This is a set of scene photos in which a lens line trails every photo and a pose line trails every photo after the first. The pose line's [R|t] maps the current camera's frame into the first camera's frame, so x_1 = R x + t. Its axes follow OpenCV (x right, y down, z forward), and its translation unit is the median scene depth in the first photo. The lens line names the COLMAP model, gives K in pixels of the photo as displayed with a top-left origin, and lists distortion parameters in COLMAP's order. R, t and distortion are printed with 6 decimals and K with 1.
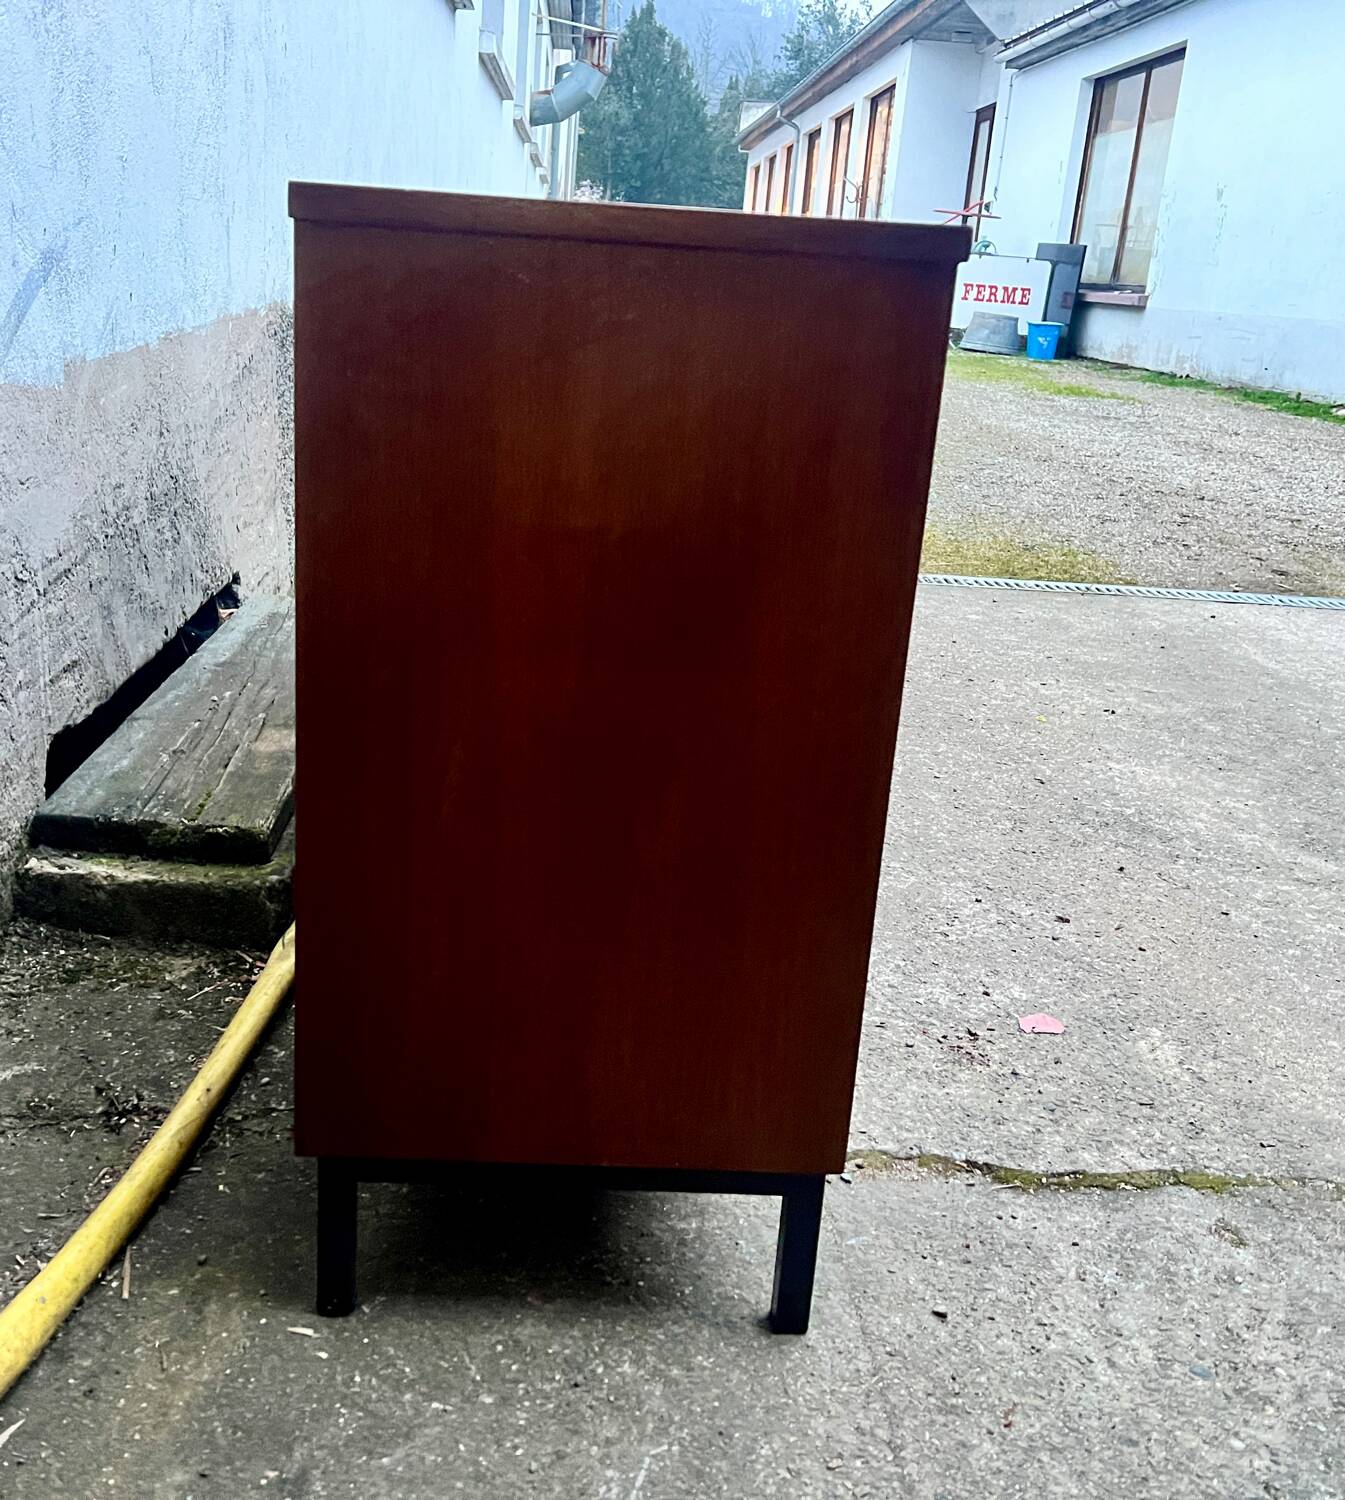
lens RADIAL K [[1518.2, 0, 672.5], [0, 1518.2, 750.0], [0, 0, 1]] dist [0.006010, 0.003324]
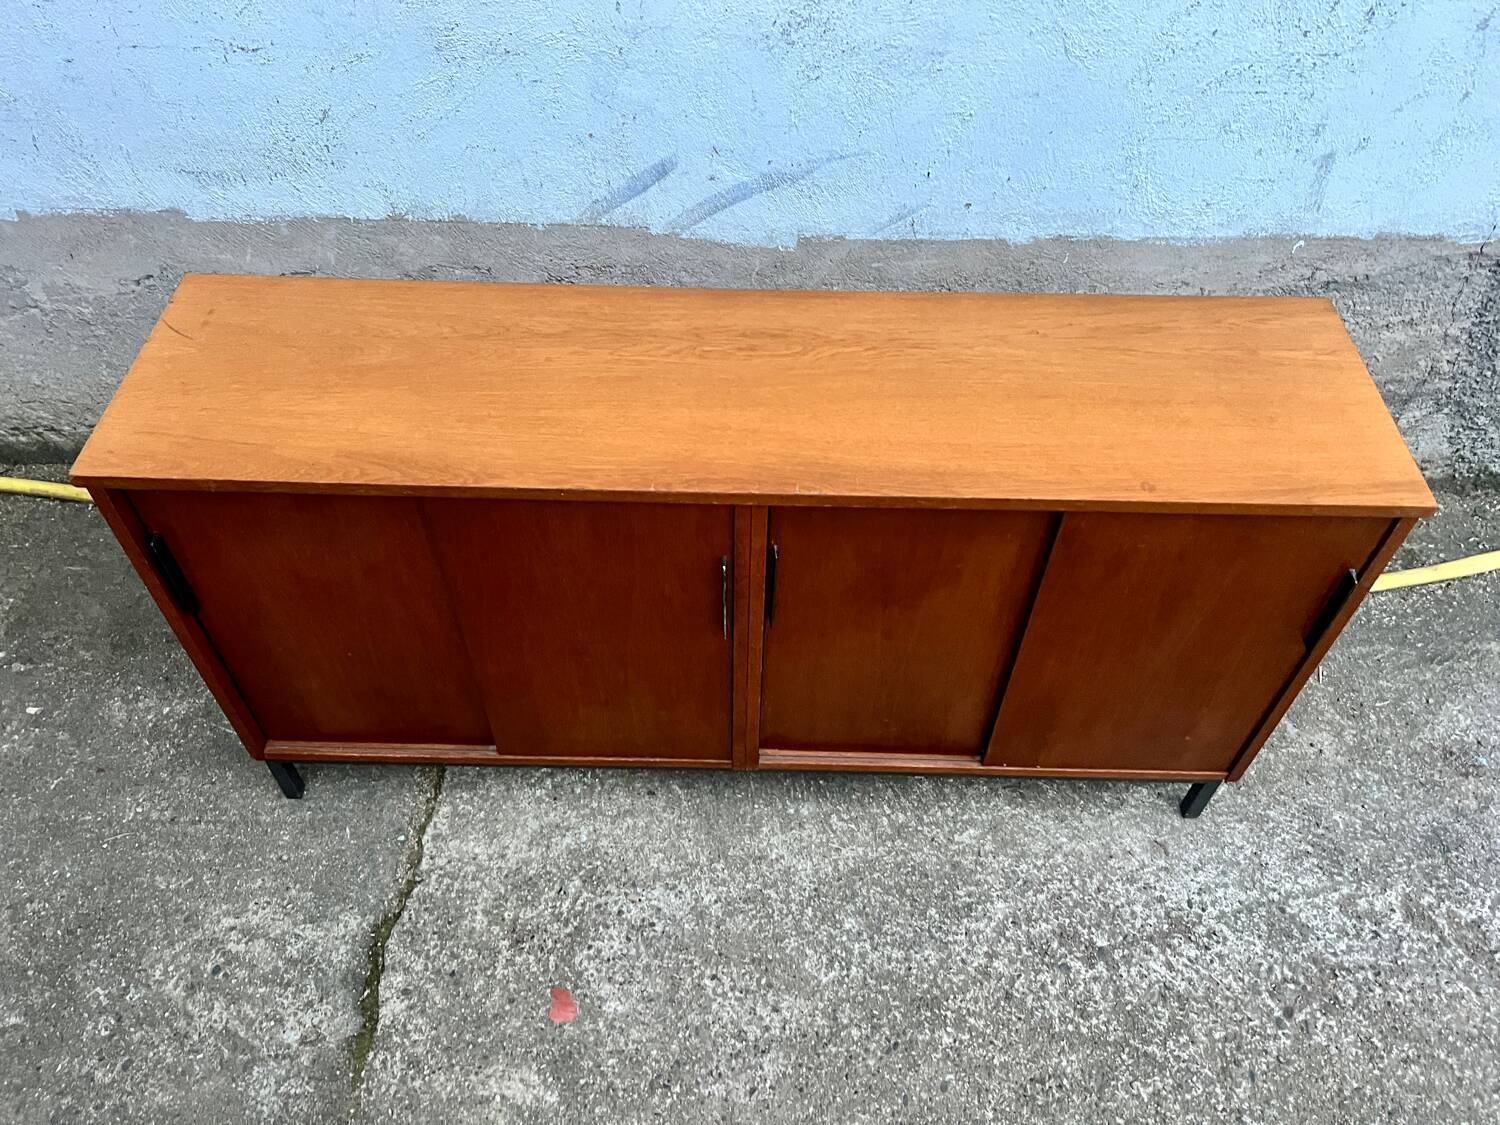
lens RADIAL K [[1140.4, 0, 745.8], [0, 1140.4, 555.7], [0, 0, 1]] dist [0.046410, -0.043835]
pose [[-0.086725, 0.701615, -0.707259, 0.834645], [-0.317402, 0.653479, 0.687184, -1.069256], [0.944317, 0.284081, 0.166022, 1.047666]]
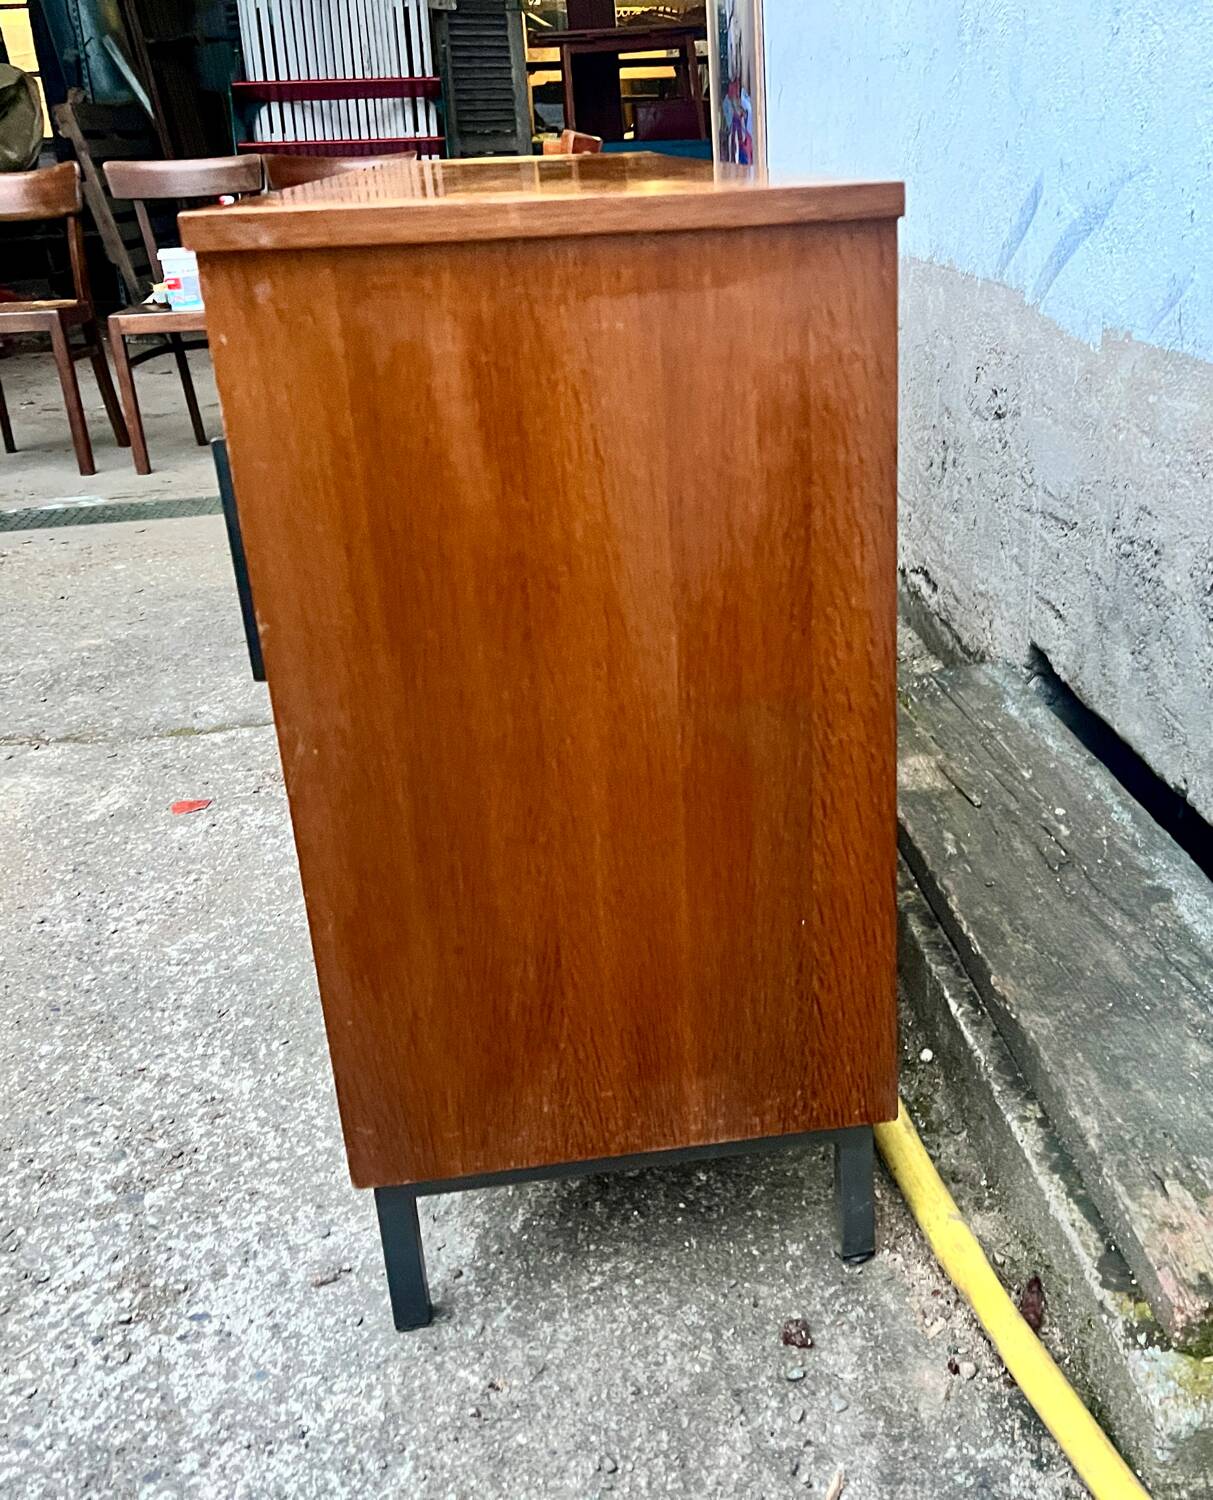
lens RADIAL K [[1512.0, 0, 710.3], [0, 1512.0, 749.1], [0, 0, 1]] dist [0.016379, 0.002194]
pose [[-0.997422, -0.010004, -0.071052, -0.120061], [-0.053145, 0.768311, 0.637867, -0.824239], [0.048209, 0.639999, -0.766862, 2.367788]]
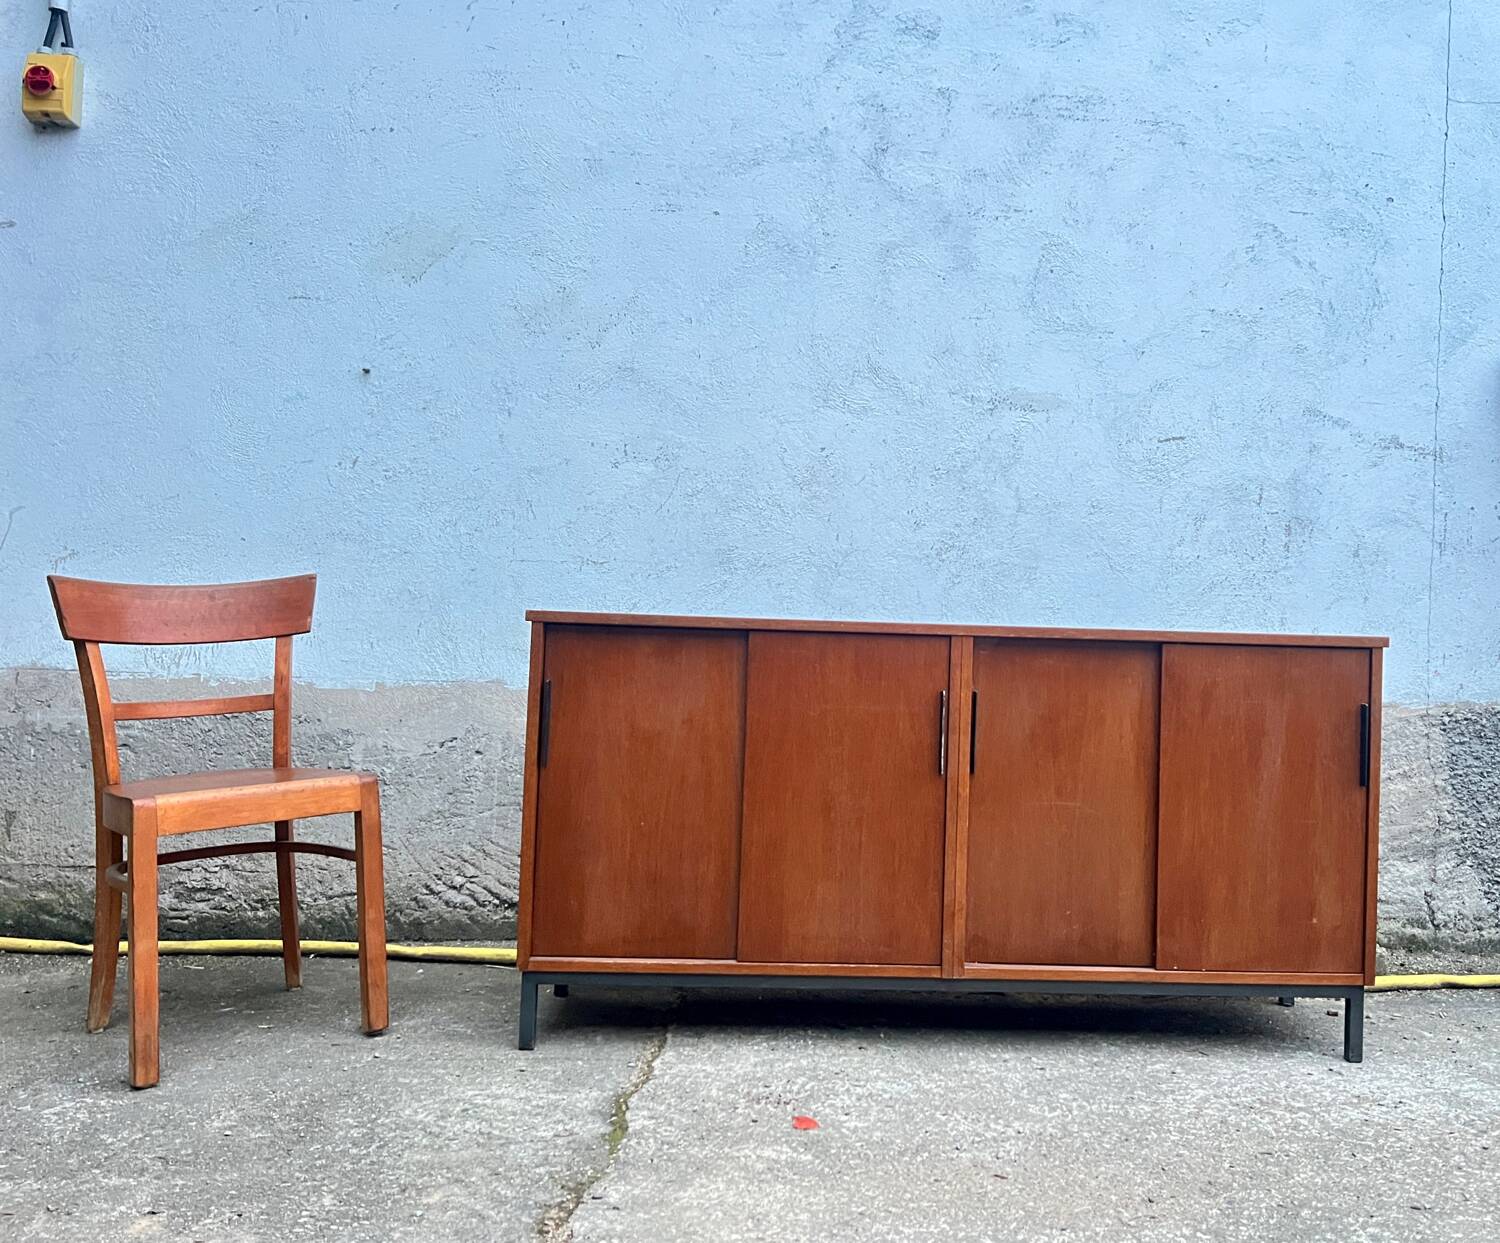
lens RADIAL K [[1347.4, 0, 866.4], [0, 1347.4, 605.2], [0, 0, 1]] dist [0.085471, -0.116338]
pose [[-0.011726, -0.095749, -0.995336, 1.940001], [-0.331912, 0.939340, -0.086452, -0.237627], [0.943237, 0.329351, -0.042795, 1.148395]]
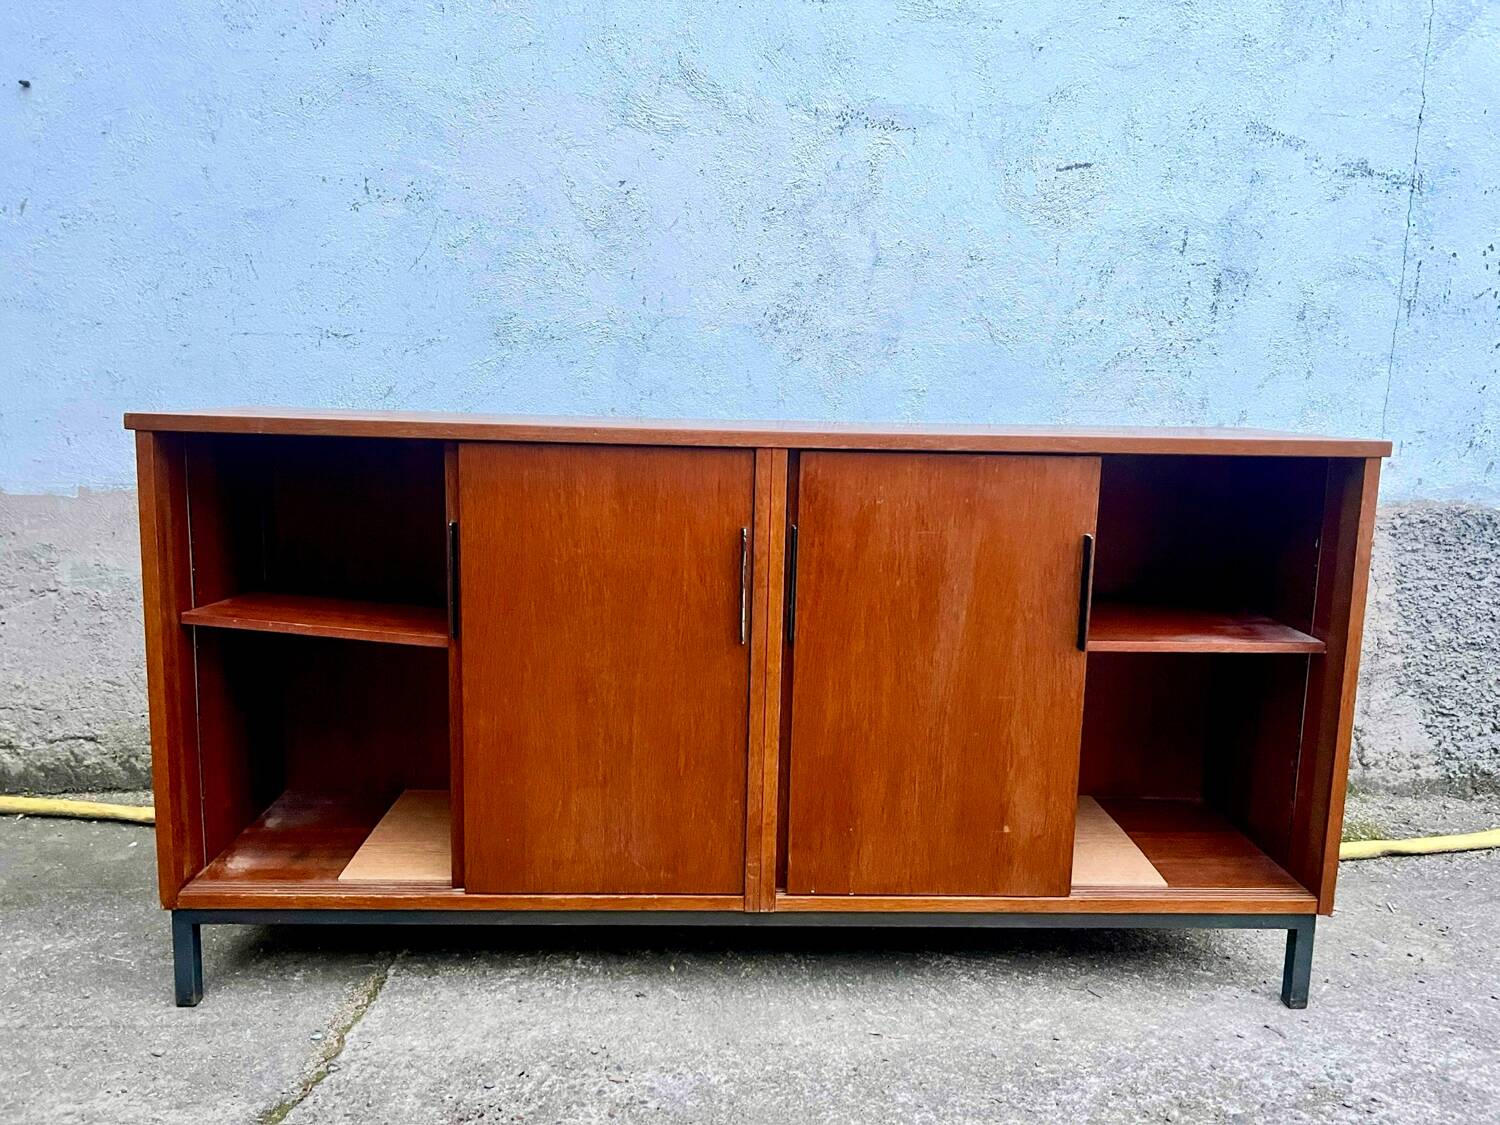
lens RADIAL K [[1139.1, 0, 758.9], [0, 1139.1, 552.3], [0, 0, 1]] dist [0.062378, -0.065155]
pose [[-0.030262, 0.071545, -0.996978, 1.172913], [-0.326524, 0.942005, 0.077511, -0.388816], [0.944704, 0.327883, -0.005146, 1.234590]]
